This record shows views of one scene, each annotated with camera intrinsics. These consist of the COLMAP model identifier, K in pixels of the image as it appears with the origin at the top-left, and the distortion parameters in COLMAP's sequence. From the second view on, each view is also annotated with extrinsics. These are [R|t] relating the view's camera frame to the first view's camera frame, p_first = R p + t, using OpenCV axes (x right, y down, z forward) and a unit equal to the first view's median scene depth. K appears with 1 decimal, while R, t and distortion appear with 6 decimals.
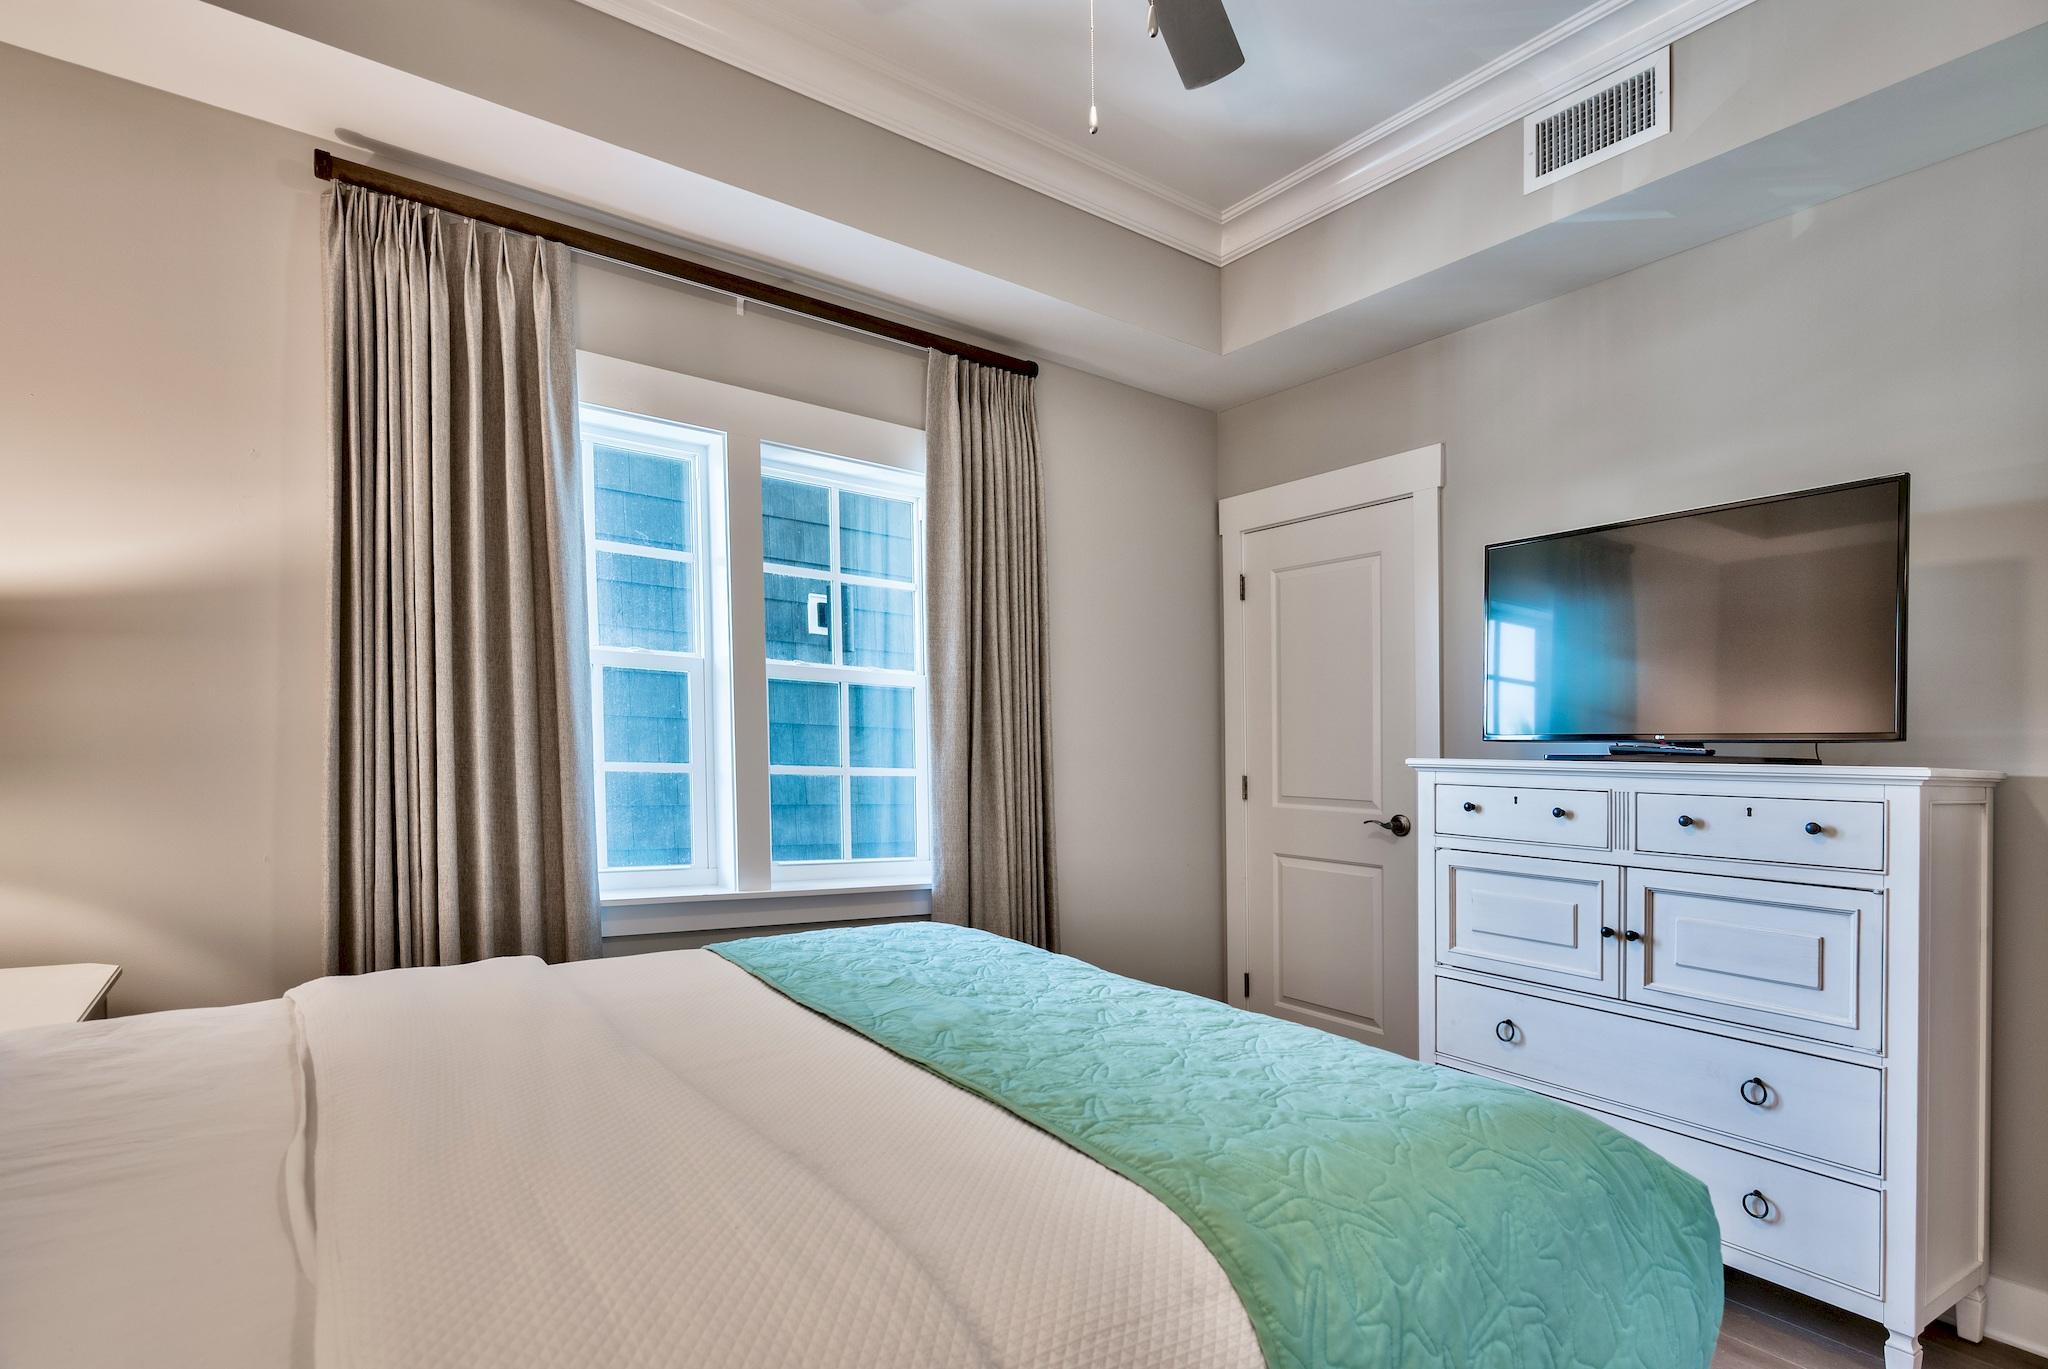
lens RADIAL K [[1034.7, 0, 1017.0], [0, 1034.7, 703.4], [0, 0, 1]] dist [-0.000116, -0.000197]
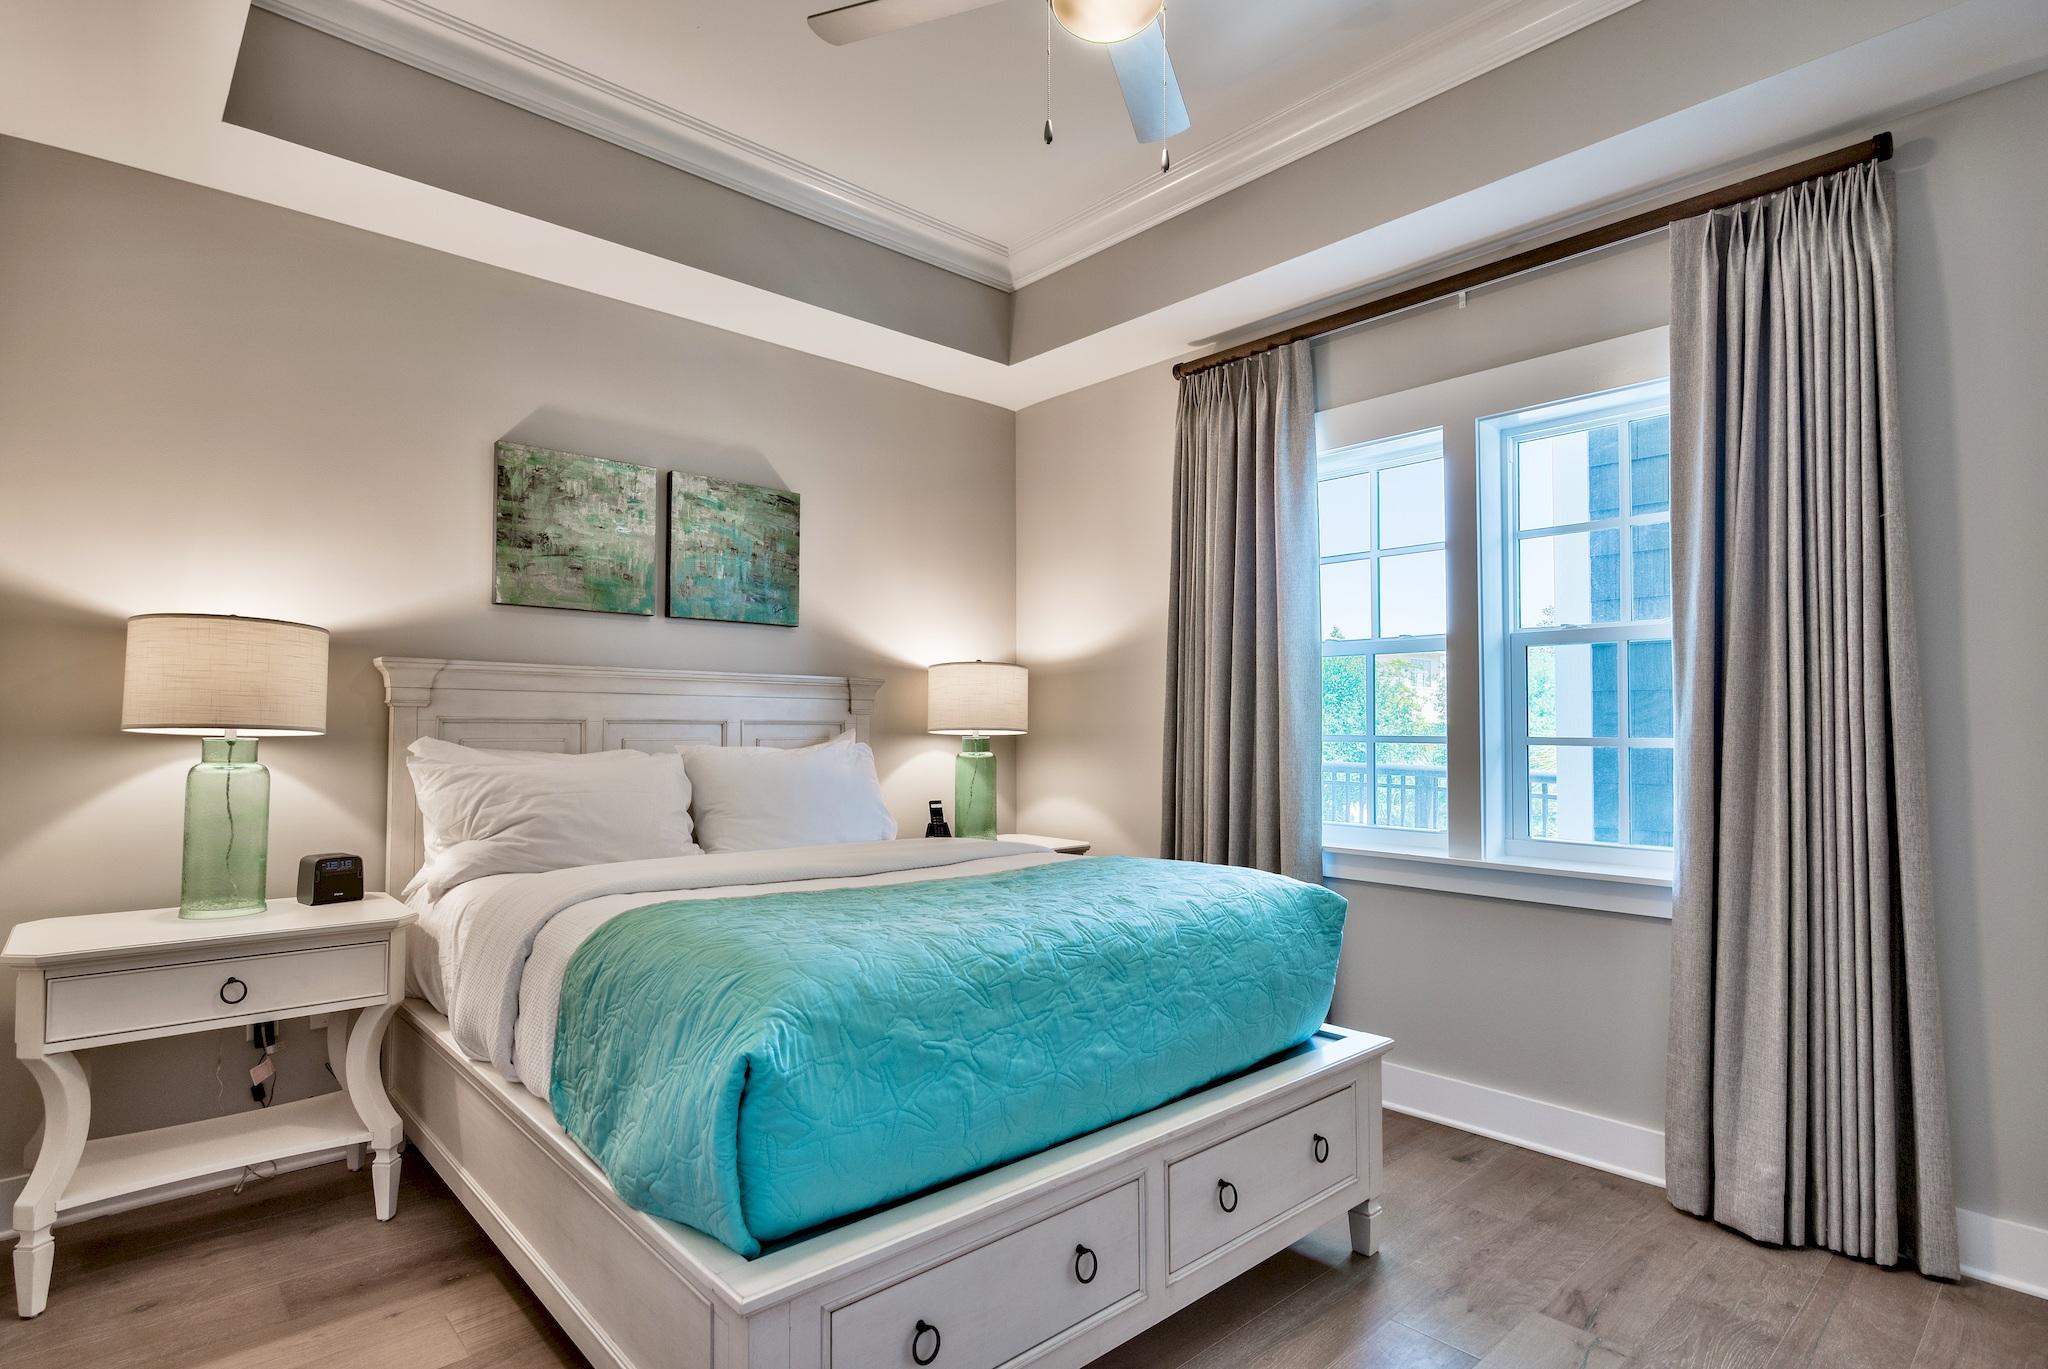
lens RADIAL K [[1034.7, 0, 1017.0], [0, 1034.7, 703.4], [0, 0, 1]] dist [-0.000116, -0.000197]
pose [[0.123187, -0.048652, -0.991190, 0.740497], [0.041876, 0.998163, -0.043790, 0.058935], [0.991500, -0.036113, 0.124998, 0.418455]]
